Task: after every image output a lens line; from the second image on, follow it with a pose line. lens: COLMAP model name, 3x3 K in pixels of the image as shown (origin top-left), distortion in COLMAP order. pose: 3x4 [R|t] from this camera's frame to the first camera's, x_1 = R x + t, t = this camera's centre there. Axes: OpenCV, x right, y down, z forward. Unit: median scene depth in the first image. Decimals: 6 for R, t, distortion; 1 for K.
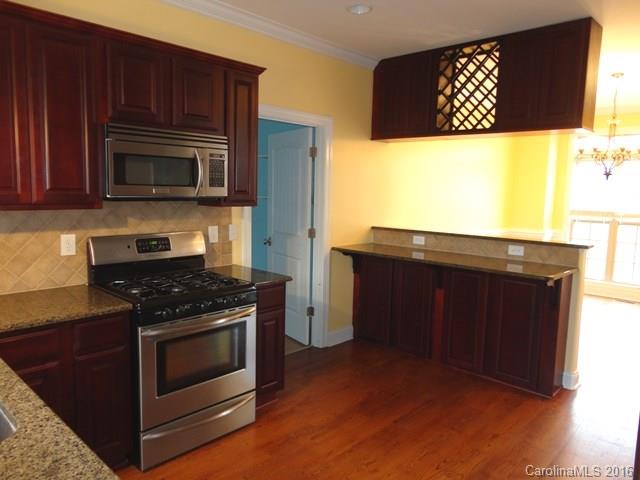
lens RADIAL K [[467.8, 0, 318.7], [0, 467.8, 239.6], [0, 0, 1]] dist [-0.017690, 0.016628]
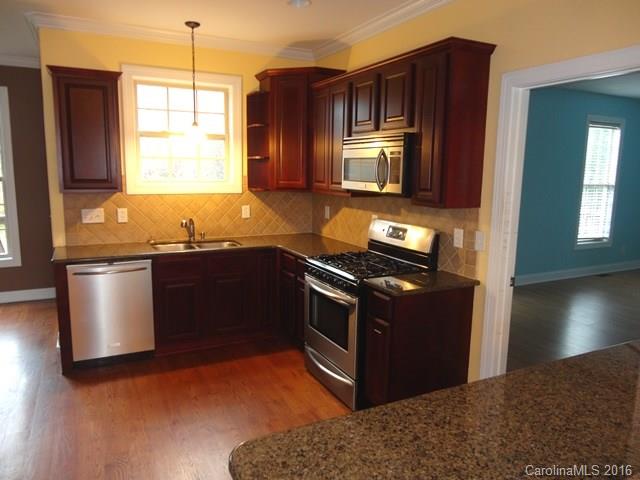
lens RADIAL K [[467.8, 0, 317.3], [0, 467.8, 239.3], [0, 0, 1]] dist [-0.017690, 0.016628]
pose [[-0.331686, 0.115472, -0.936296, 0.699066], [-0.127266, 0.977931, 0.165692, -0.121942], [0.934766, 0.174117, -0.309671, 1.014523]]
